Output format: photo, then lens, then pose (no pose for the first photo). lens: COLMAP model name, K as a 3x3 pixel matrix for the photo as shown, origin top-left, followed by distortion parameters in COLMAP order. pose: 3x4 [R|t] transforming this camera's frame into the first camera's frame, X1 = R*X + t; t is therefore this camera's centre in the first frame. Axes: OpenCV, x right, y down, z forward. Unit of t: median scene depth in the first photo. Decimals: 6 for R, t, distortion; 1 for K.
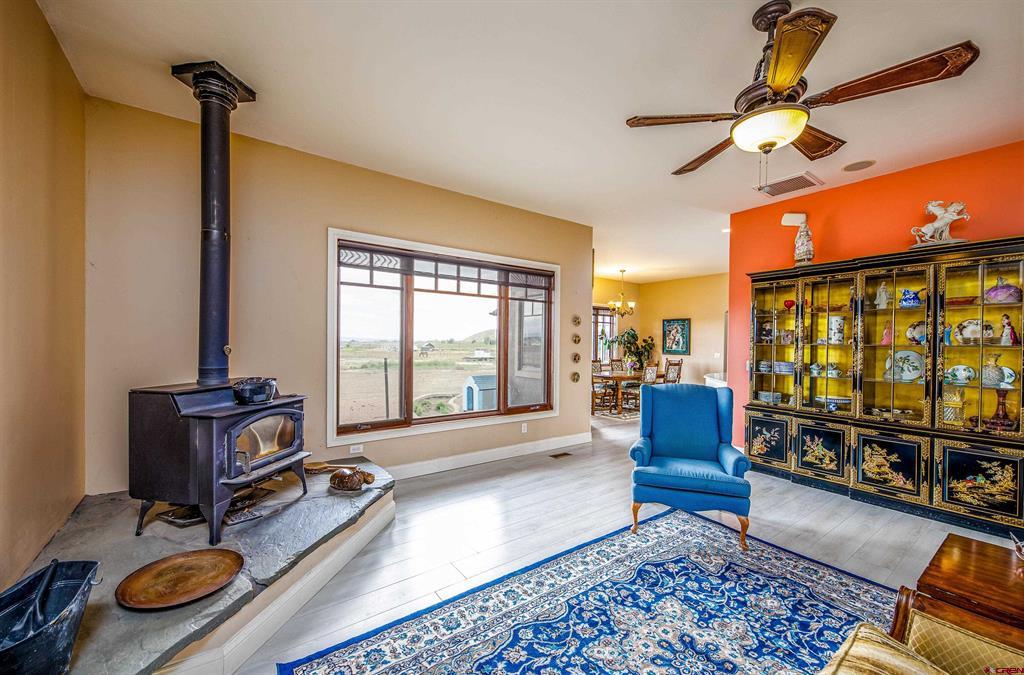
lens RADIAL K [[403.2, 0, 512.6], [0, 403.2, 343.7], [0, 0, 1]] dist [0.006437, -0.000326]
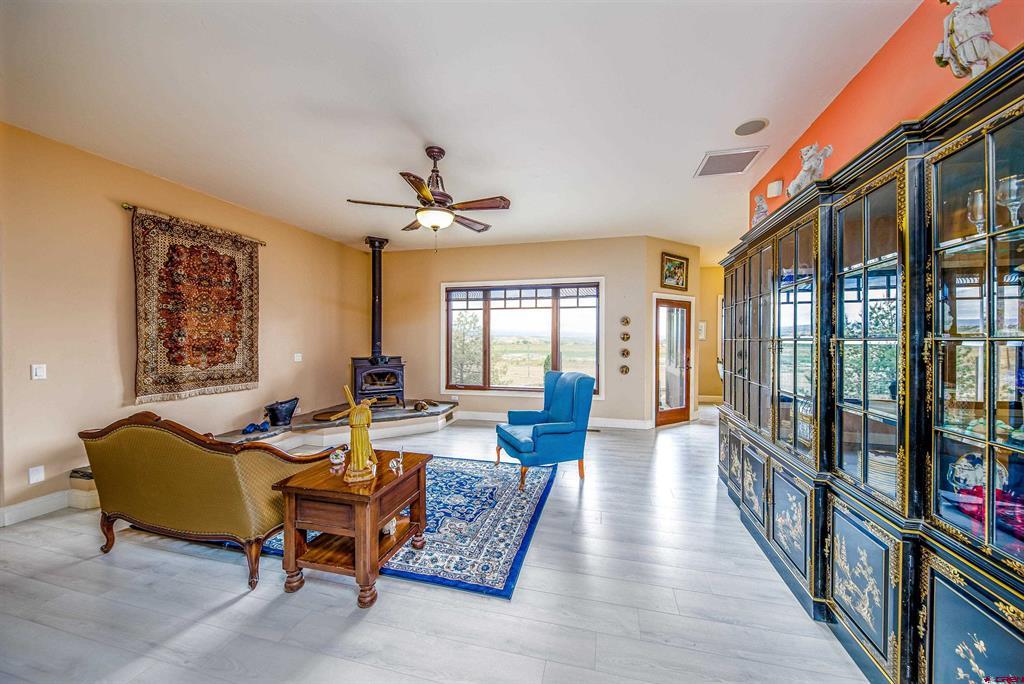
lens RADIAL K [[361.4, 0, 520.3], [0, 361.4, 339.1], [0, 0, 1]] dist [-0.002882, -0.000139]
pose [[0.643435, -0.010511, -0.765428, 1.011623], [0.004198, 0.999939, -0.010203, 0.006049], [0.765489, 0.003351, 0.643440, 0.136977]]
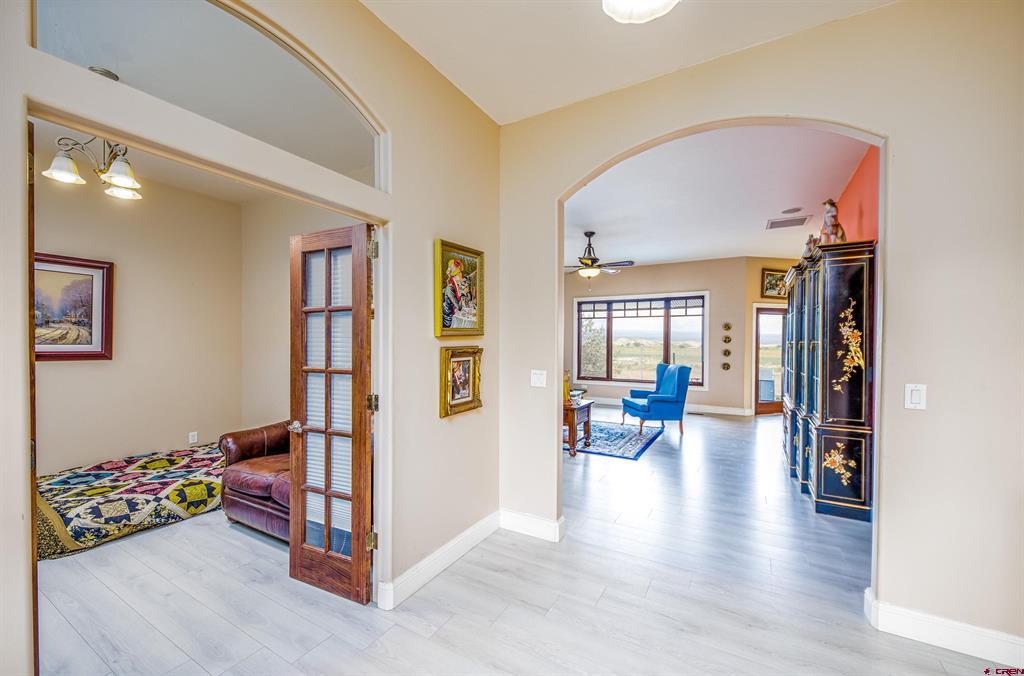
lens RADIAL K [[403.2, 0, 516.5], [0, 403.2, 341.1], [0, 0, 1]] dist [0.006437, -0.000326]
pose [[0.408892, -0.008571, -0.912542, 1.540230], [-0.001676, 0.999947, -0.010142, 0.012613], [0.912581, 0.005676, 0.408857, -0.345097]]
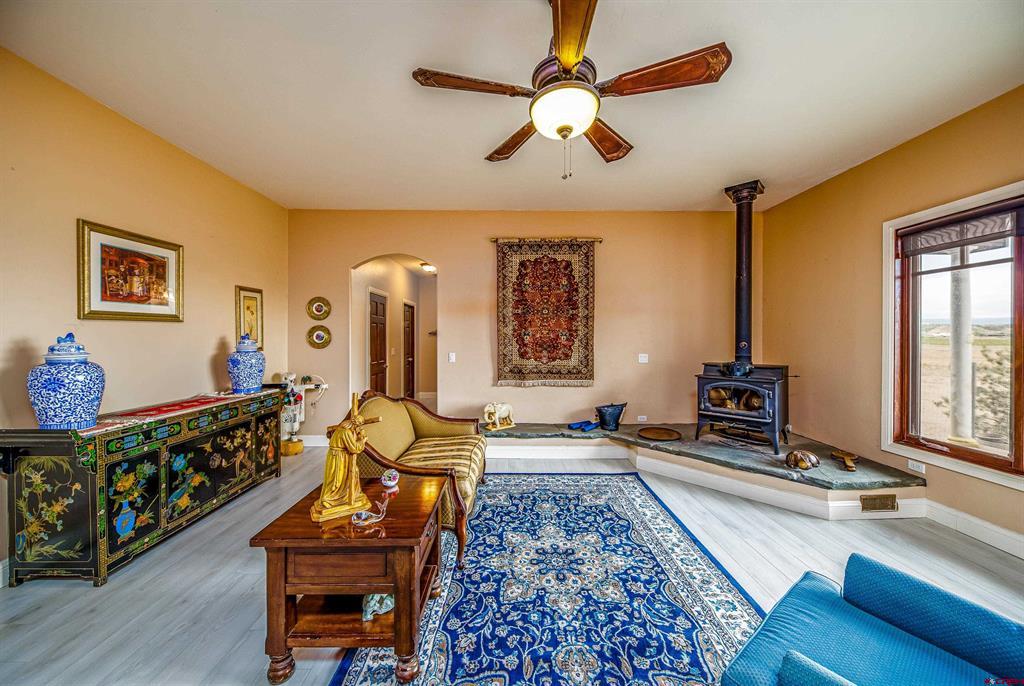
lens RADIAL K [[361.4, 0, 509.2], [0, 361.4, 337.3], [0, 0, 1]] dist [-0.002882, -0.000139]
pose [[-0.591757, -0.010182, -0.806052, 0.680130], [-0.008066, 0.999945, -0.006710, 0.000118], [0.806076, 0.002531, -0.591807, 0.692051]]
